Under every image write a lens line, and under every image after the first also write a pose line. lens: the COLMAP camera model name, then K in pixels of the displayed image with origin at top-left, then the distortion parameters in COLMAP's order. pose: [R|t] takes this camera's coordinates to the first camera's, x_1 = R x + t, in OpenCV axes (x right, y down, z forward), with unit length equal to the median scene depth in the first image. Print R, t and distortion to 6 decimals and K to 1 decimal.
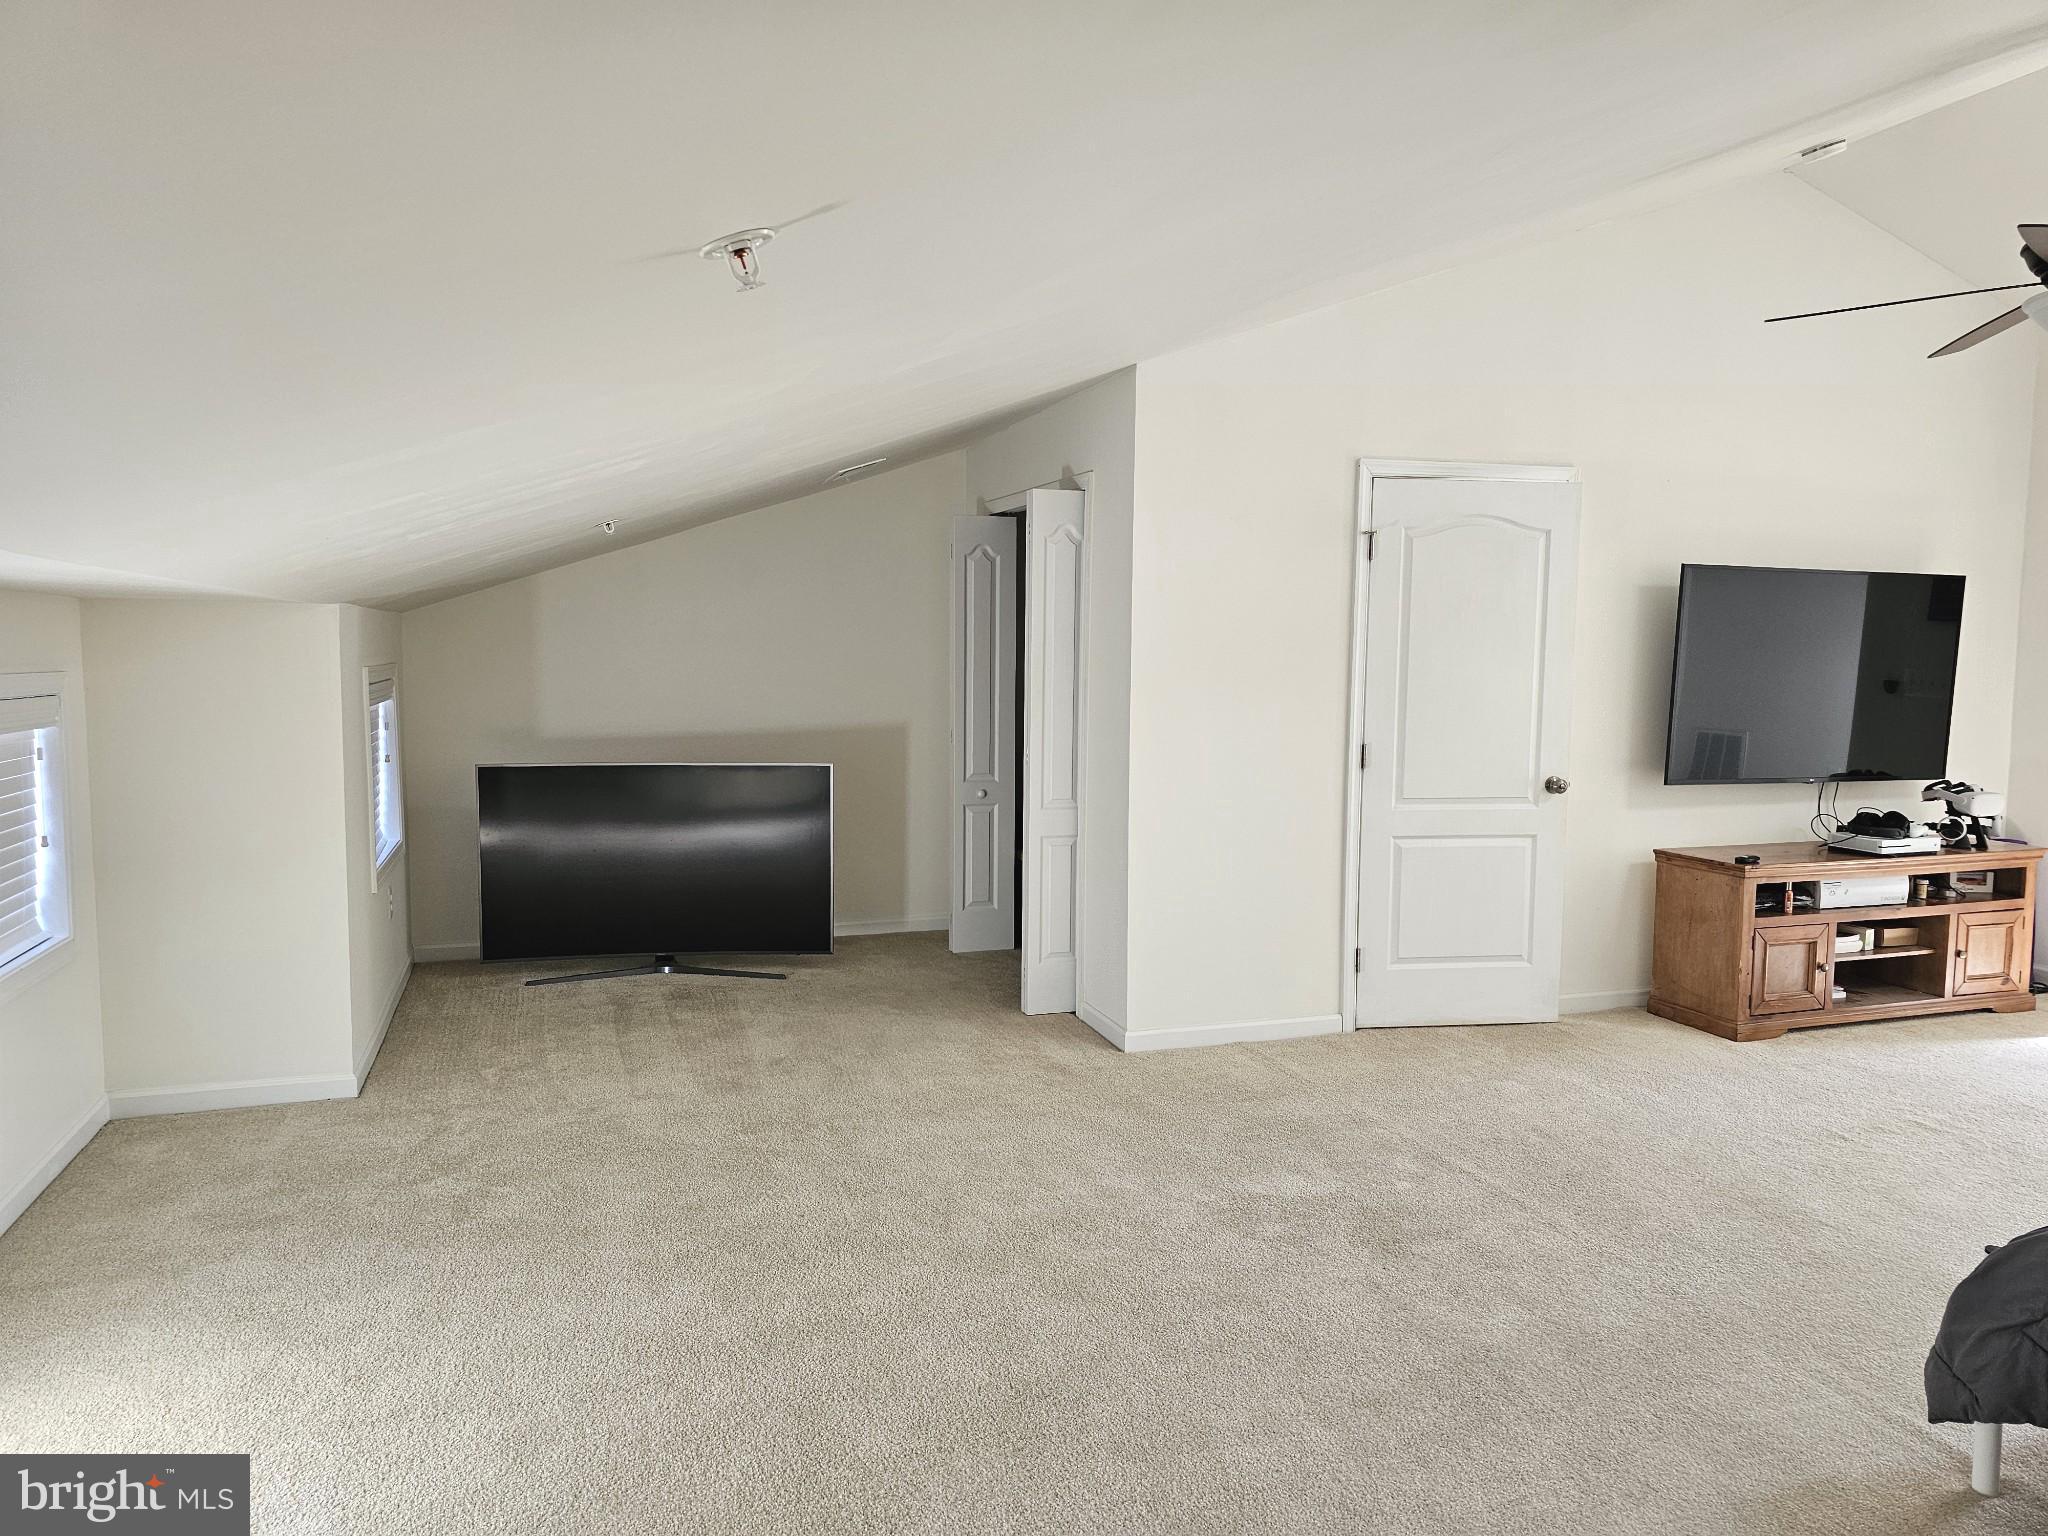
lens RADIAL K [[1372.1, 0, 1022.3], [0, 1372.1, 765.7], [0, 0, 1]] dist [-0.002806, -0.007720]
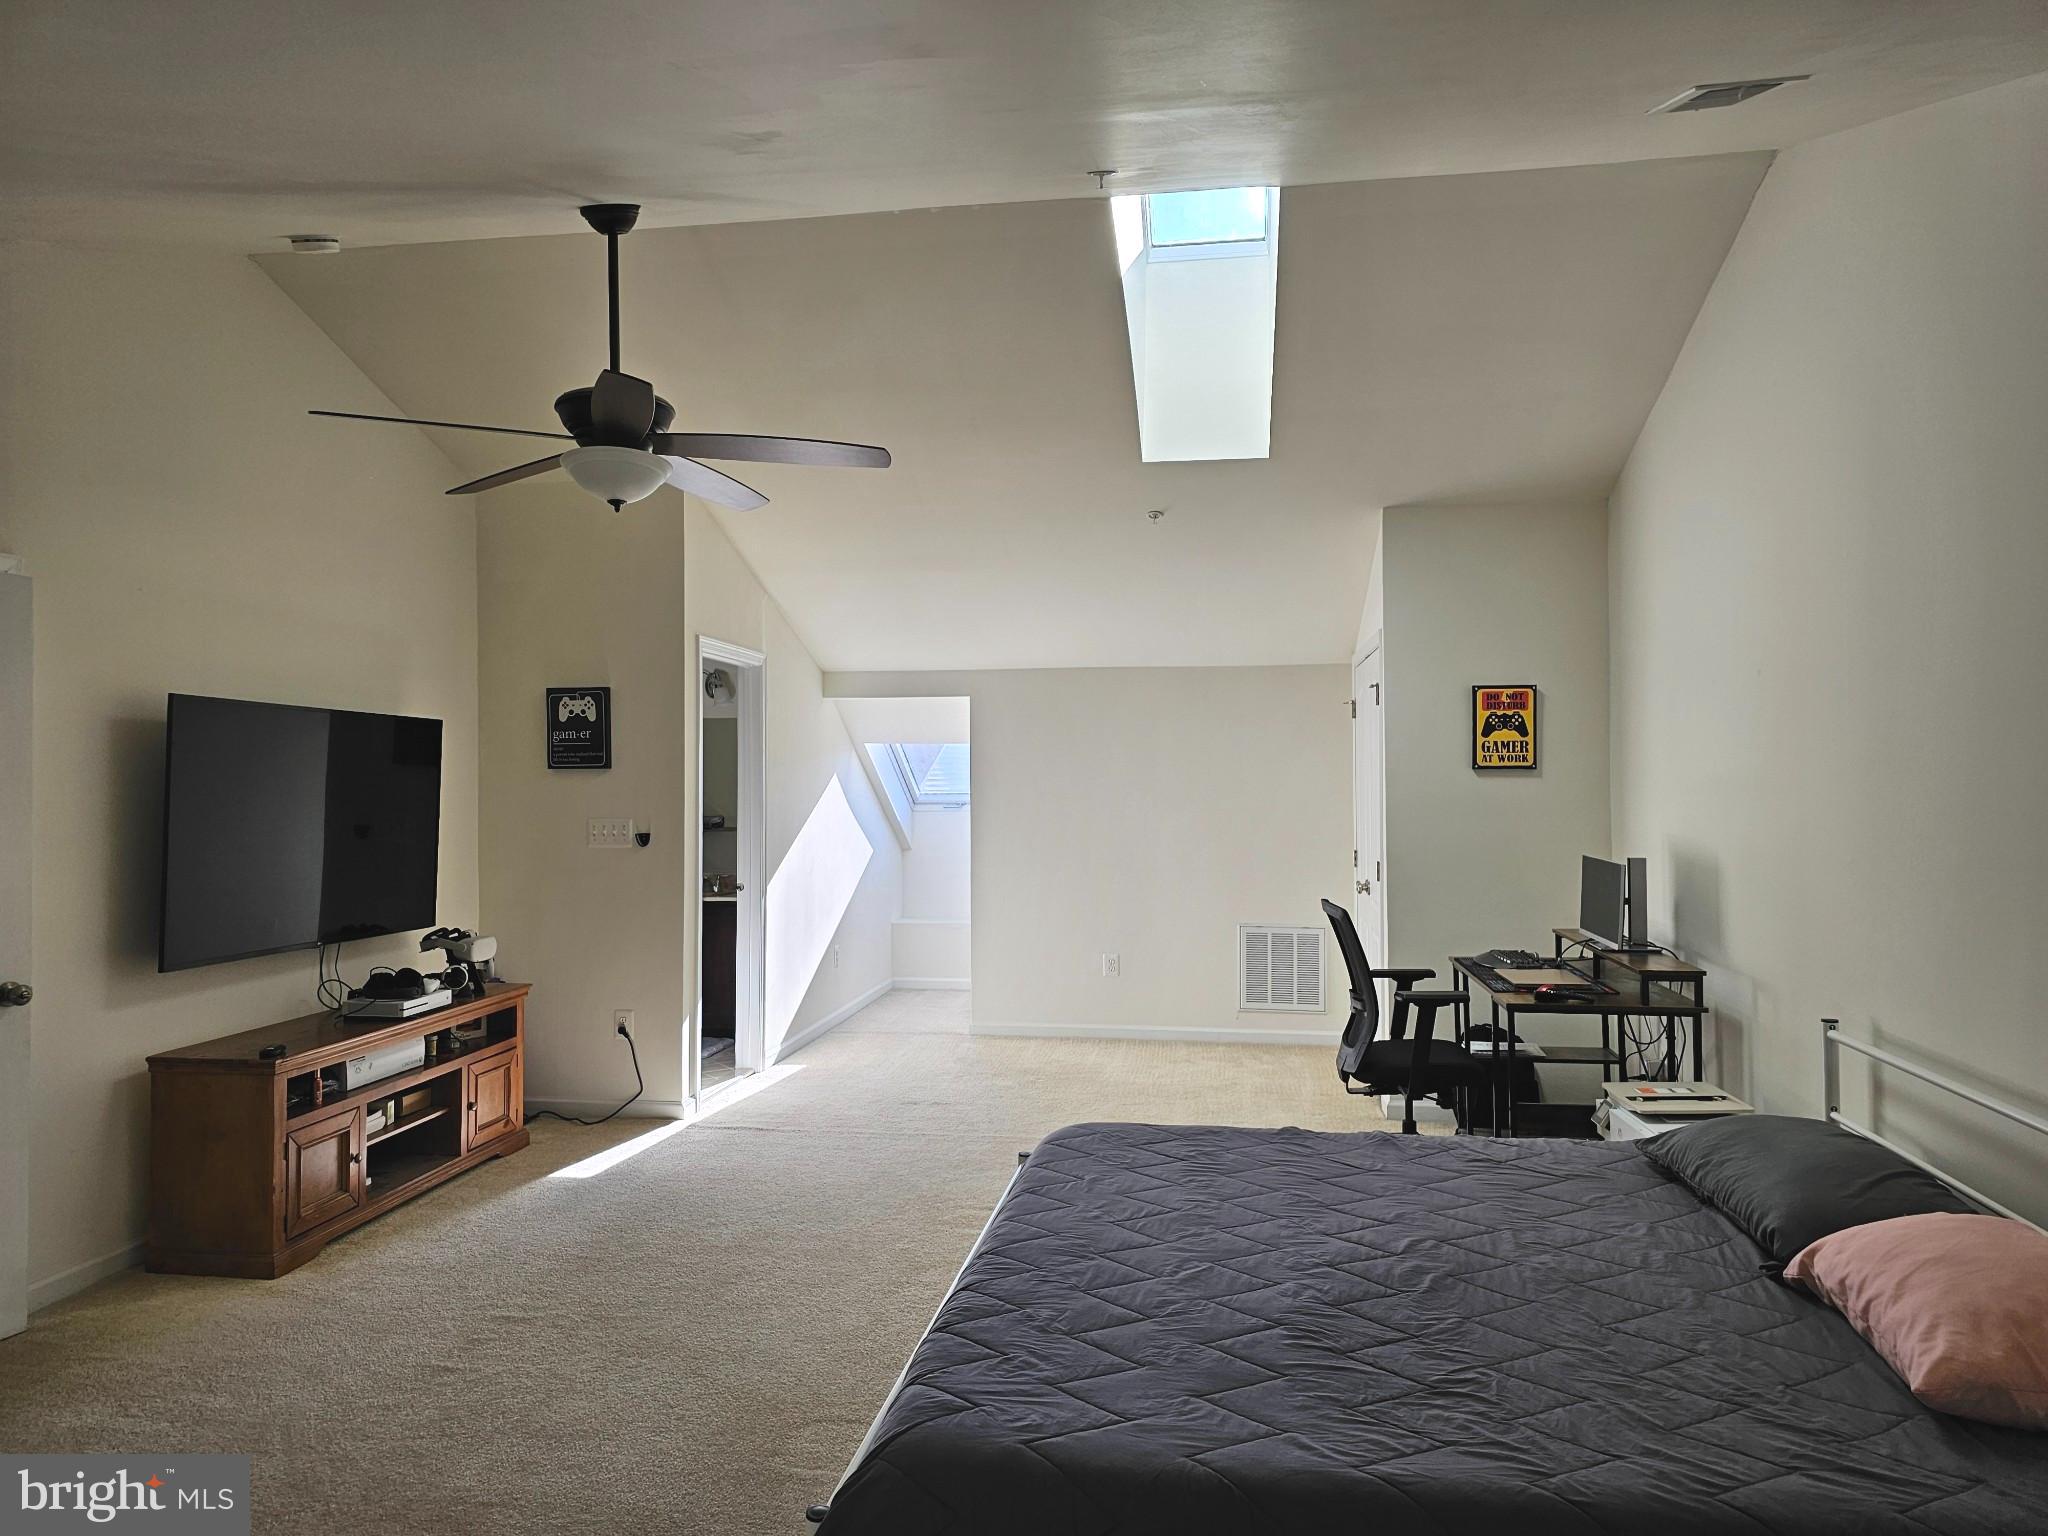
lens RADIAL K [[1372.1, 0, 1022.6], [0, 1372.1, 763.1], [0, 0, 1]] dist [-0.002806, -0.007720]
pose [[0.470906, 0.005575, 0.882166, 0.010723], [0.087151, 0.994794, -0.052809, -0.019632], [-0.877868, 0.101749, 0.467969, 0.180882]]
